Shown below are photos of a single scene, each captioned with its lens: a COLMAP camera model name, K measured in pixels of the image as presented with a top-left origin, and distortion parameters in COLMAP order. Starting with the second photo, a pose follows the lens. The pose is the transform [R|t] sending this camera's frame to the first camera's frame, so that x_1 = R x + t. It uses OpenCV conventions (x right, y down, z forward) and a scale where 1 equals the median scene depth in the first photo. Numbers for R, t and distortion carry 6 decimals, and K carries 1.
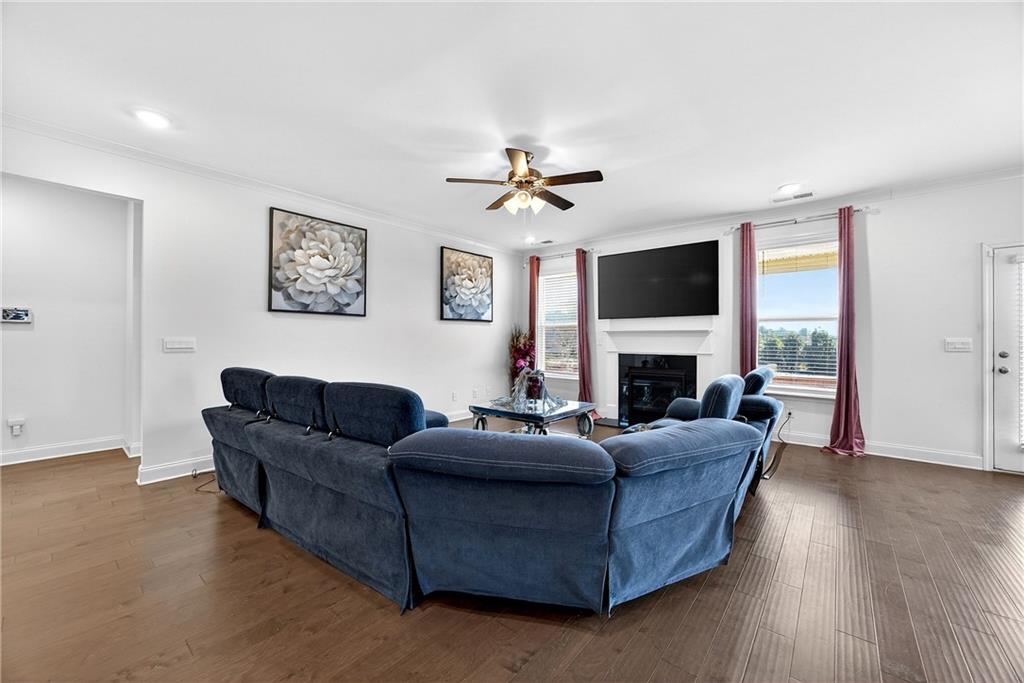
lens RADIAL K [[396.1, 0, 512.0], [0, 396.1, 341.5], [0, 0, 1]] dist [0.000879, 0.000191]
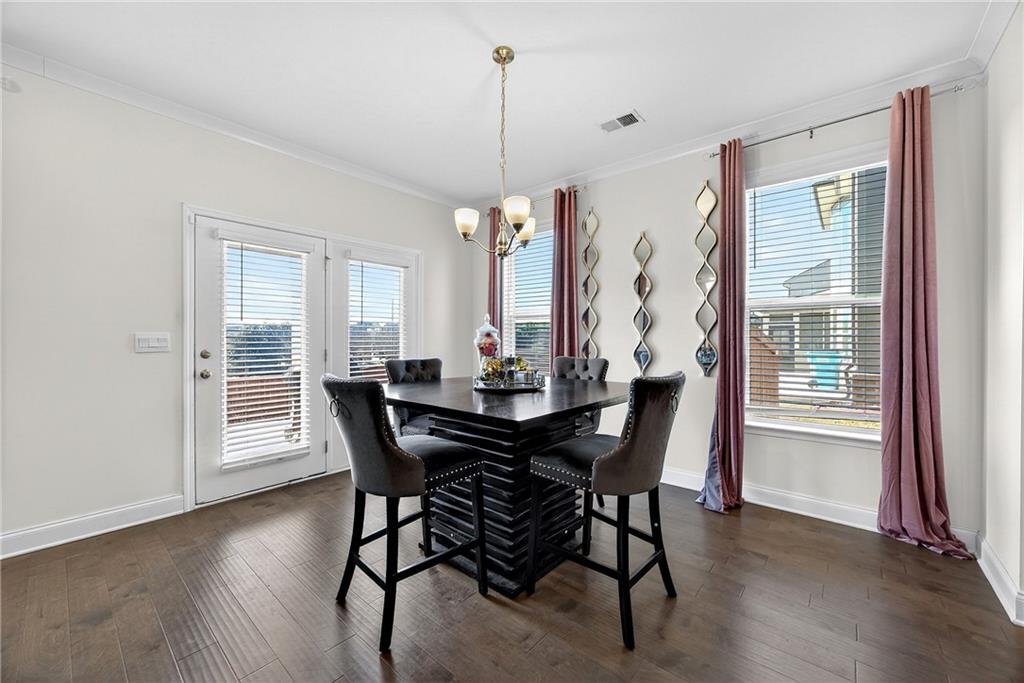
lens RADIAL K [[399.0, 0, 526.4], [0, 399.0, 340.7], [0, 0, 1]] dist [-0.016274, 0.000035]
pose [[0.000223, -0.002832, 0.999996, 0.771425], [-0.002593, 0.999993, 0.002832, 0.003857], [-0.999997, -0.002593, 0.000216, 0.613985]]
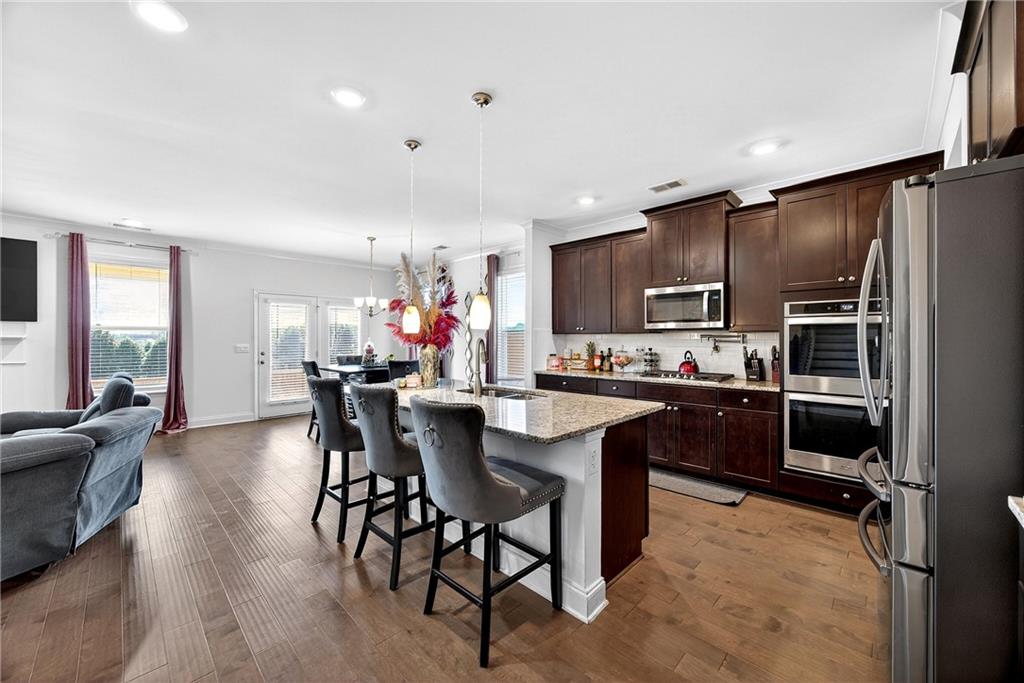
lens RADIAL K [[396.1, 0, 512.0], [0, 396.1, 341.5], [0, 0, 1]] dist [0.000879, 0.000191]
pose [[0.094921, -0.001676, 0.995483, -0.703242], [0.001958, 0.999997, 0.001497, -0.035238], [-0.995483, 0.001807, 0.094924, -0.466187]]
